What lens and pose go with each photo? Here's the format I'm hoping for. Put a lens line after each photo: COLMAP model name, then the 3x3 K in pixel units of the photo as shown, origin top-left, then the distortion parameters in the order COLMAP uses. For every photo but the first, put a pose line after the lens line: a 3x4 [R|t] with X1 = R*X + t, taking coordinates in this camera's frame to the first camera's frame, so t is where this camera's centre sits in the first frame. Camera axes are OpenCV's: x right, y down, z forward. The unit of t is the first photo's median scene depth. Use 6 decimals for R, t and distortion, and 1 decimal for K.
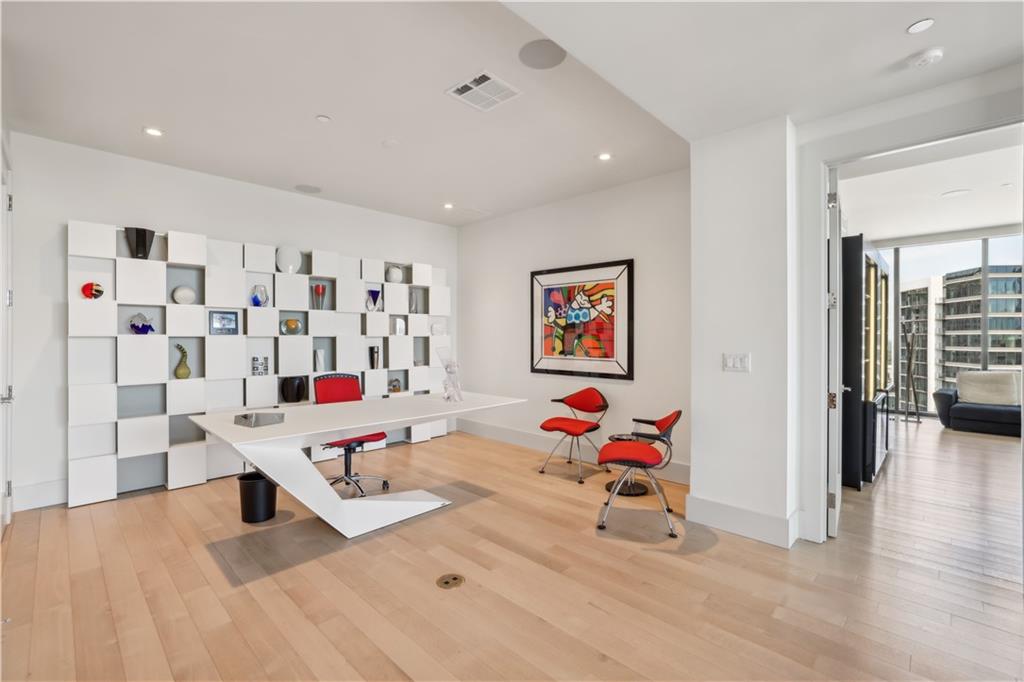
lens RADIAL K [[457.6, 0, 510.5], [0, 457.6, 335.8], [0, 0, 1]] dist [-0.025172, 0.013760]
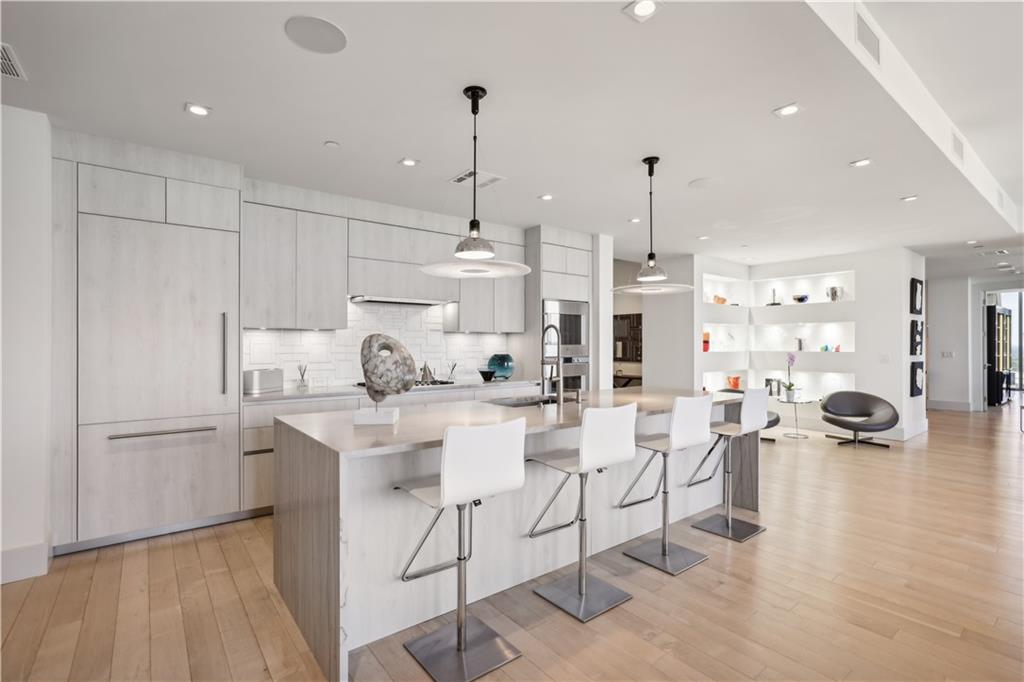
lens RADIAL K [[473.2, 0, 507.3], [0, 473.2, 348.3], [0, 0, 1]] dist [-0.022419, 0.015616]
pose [[0.989782, -0.005745, -0.142476, -1.864069], [0.006833, 0.999951, 0.007148, -0.024406], [0.142428, -0.008049, 0.989772, -2.388195]]
